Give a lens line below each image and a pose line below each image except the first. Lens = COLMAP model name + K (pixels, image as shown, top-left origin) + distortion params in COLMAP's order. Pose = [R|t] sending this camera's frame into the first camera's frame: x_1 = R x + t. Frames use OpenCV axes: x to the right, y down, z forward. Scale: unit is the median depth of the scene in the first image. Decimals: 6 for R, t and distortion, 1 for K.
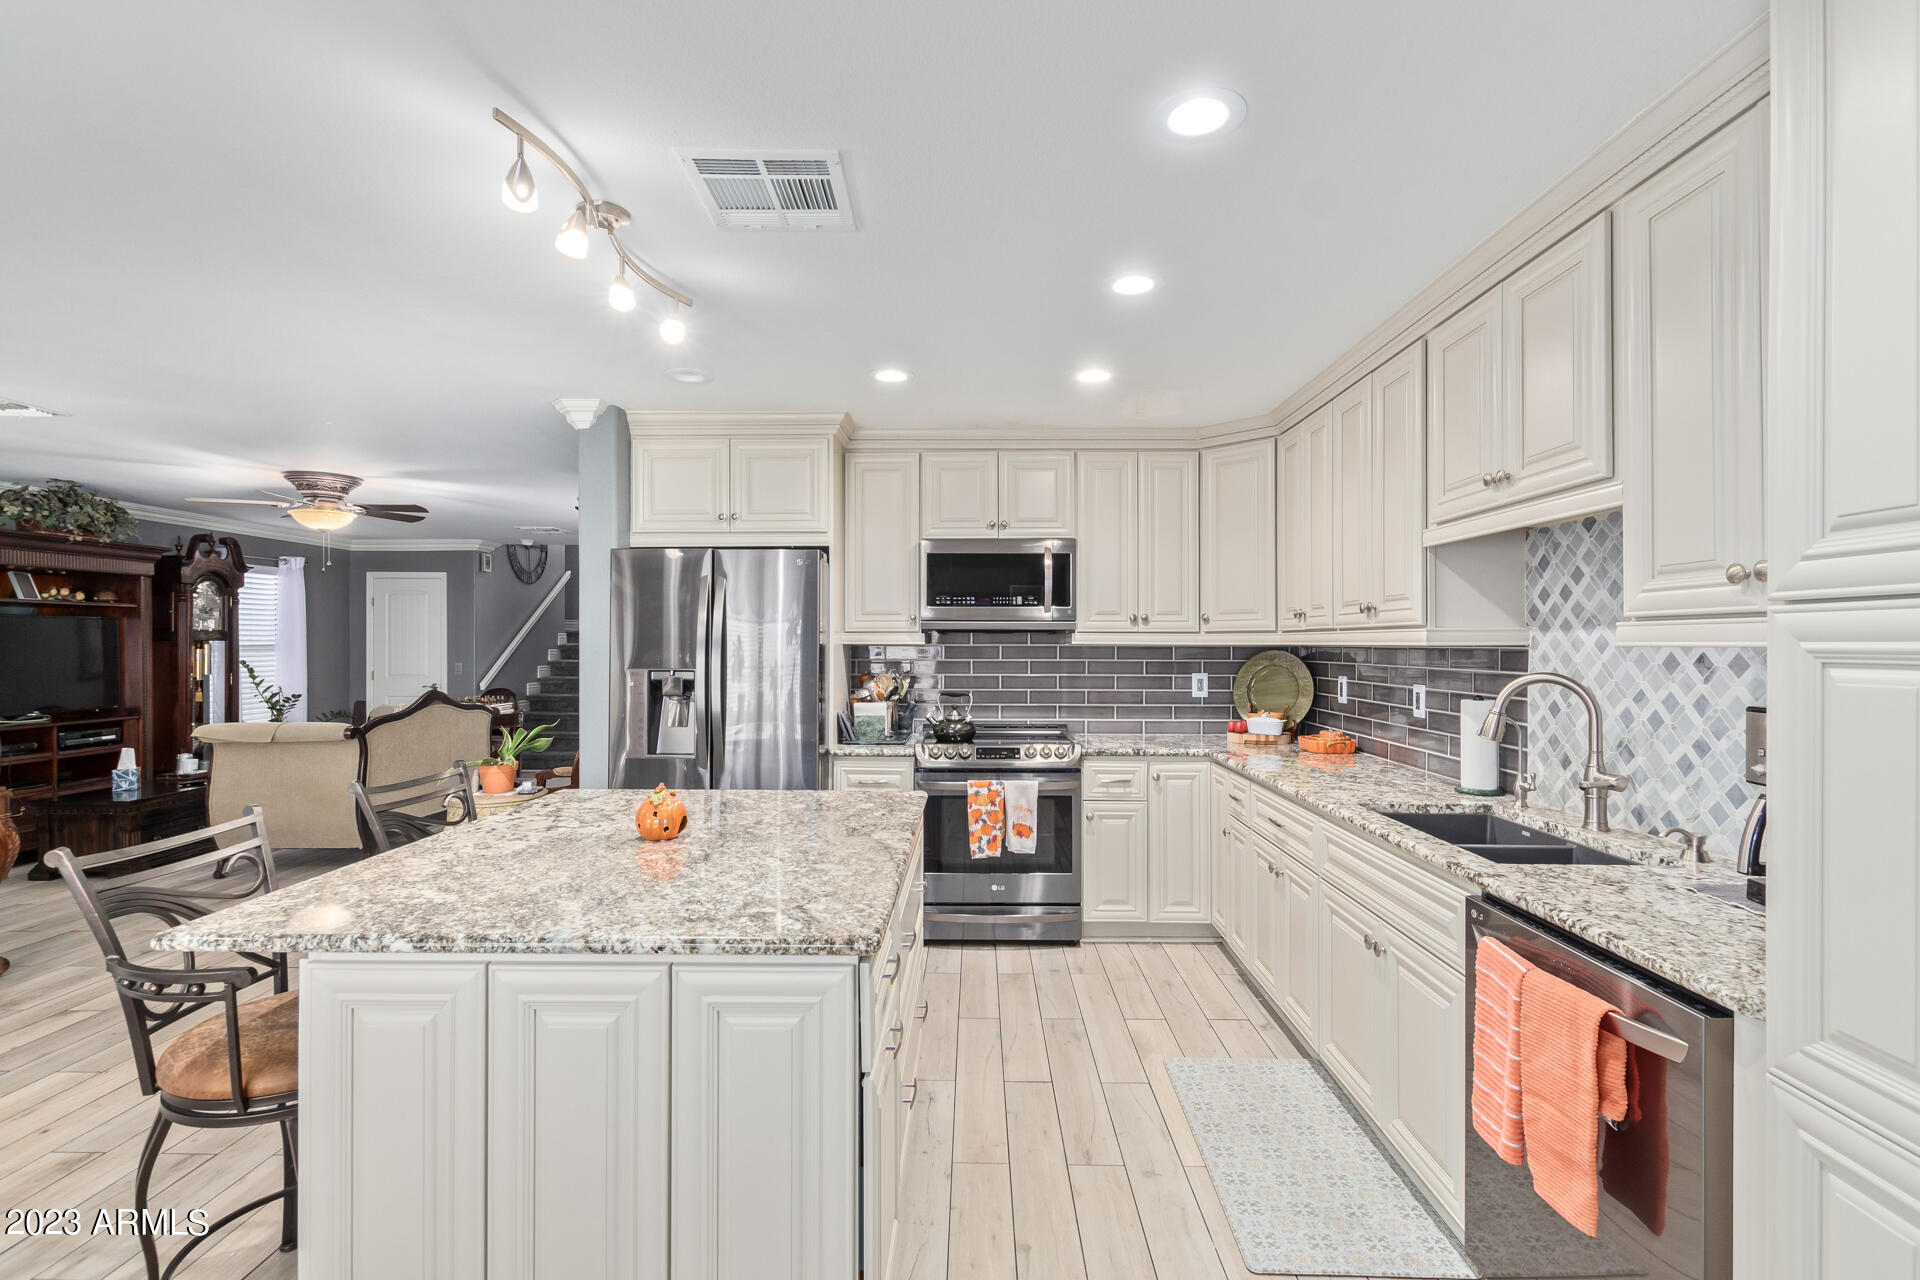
lens RADIAL K [[871.5, 0, 960.0], [0, 871.5, 640.0], [0, 0, 1]] dist [-0.002077, -0.000306]
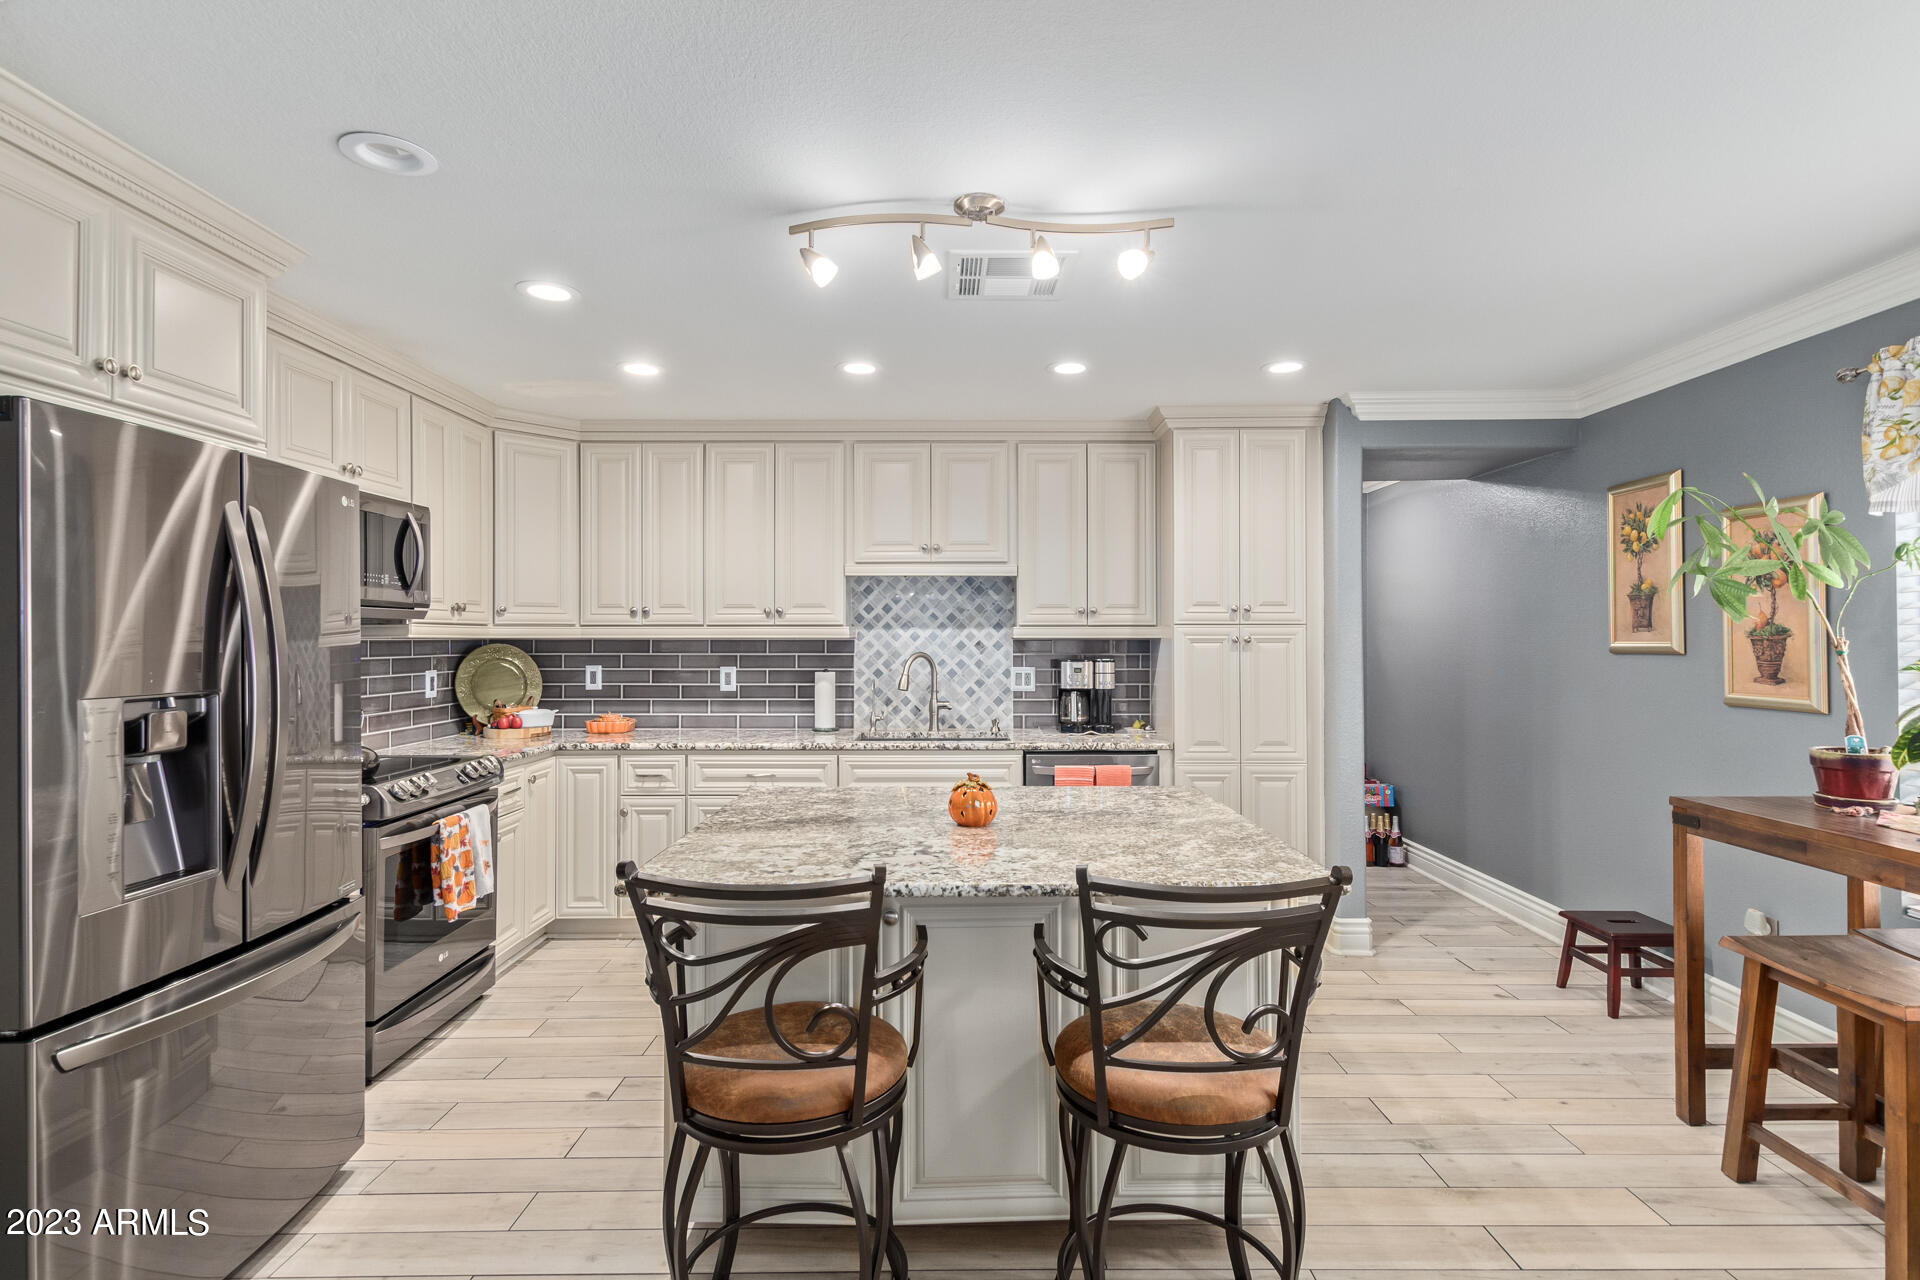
lens RADIAL K [[892.1, 0, 968.0], [0, 892.1, 630.5], [0, 0, 1]] dist [0.002132, -0.000443]
pose [[-0.015893, 0.007874, 0.999843, -0.744456], [-0.003587, 0.999962, -0.007932, 0.003819], [-0.999867, -0.003712, -0.015864, 0.552131]]
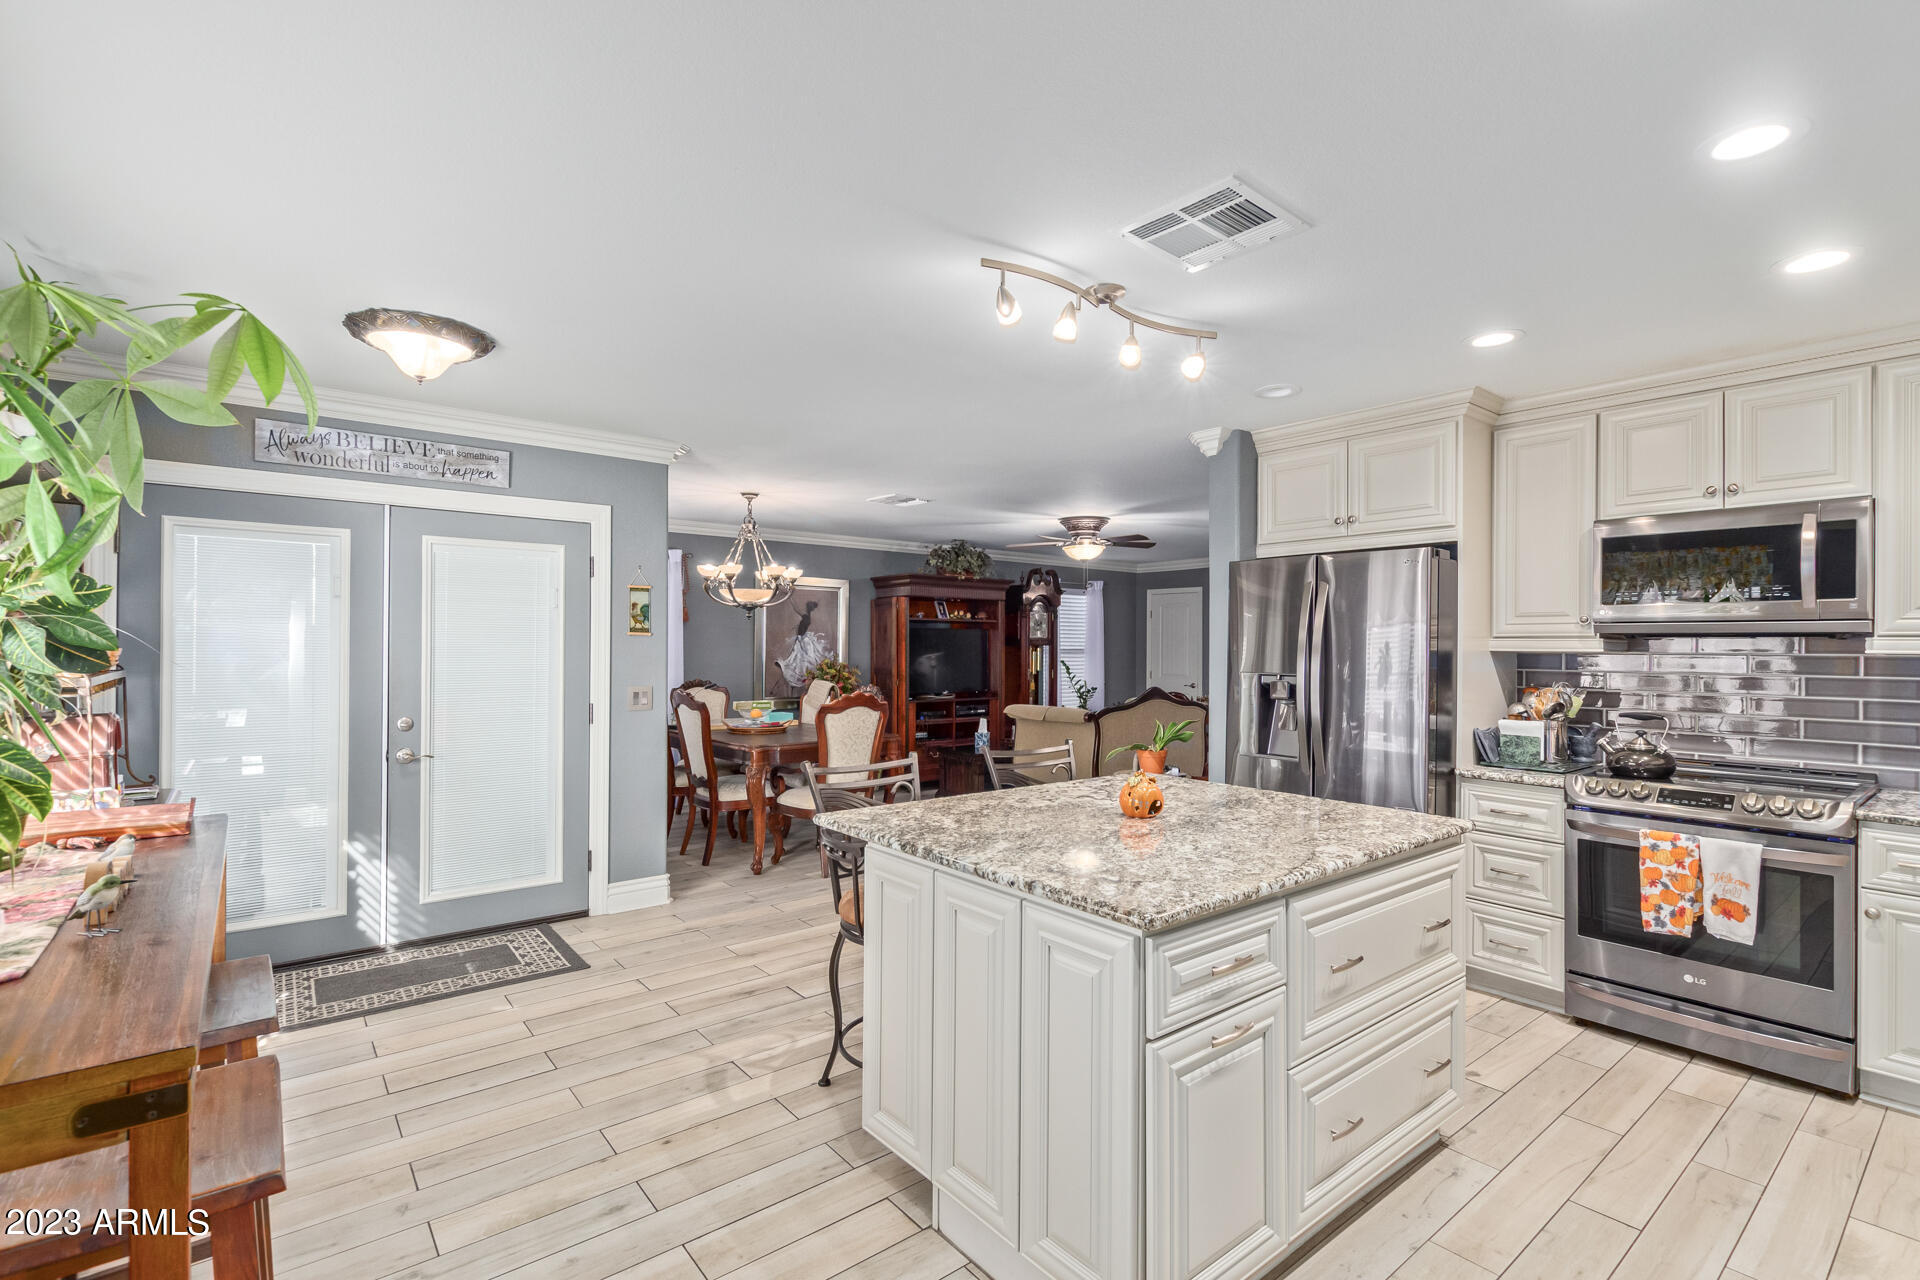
lens RADIAL K [[871.5, 0, 960.0], [0, 871.5, 640.0], [0, 0, 1]] dist [-0.002077, -0.000306]
pose [[0.639174, -0.002163, -0.769059, 0.213104], [-0.003404, 0.999978, -0.005642, 0.000474], [0.769054, 0.006224, 0.639153, 0.040807]]
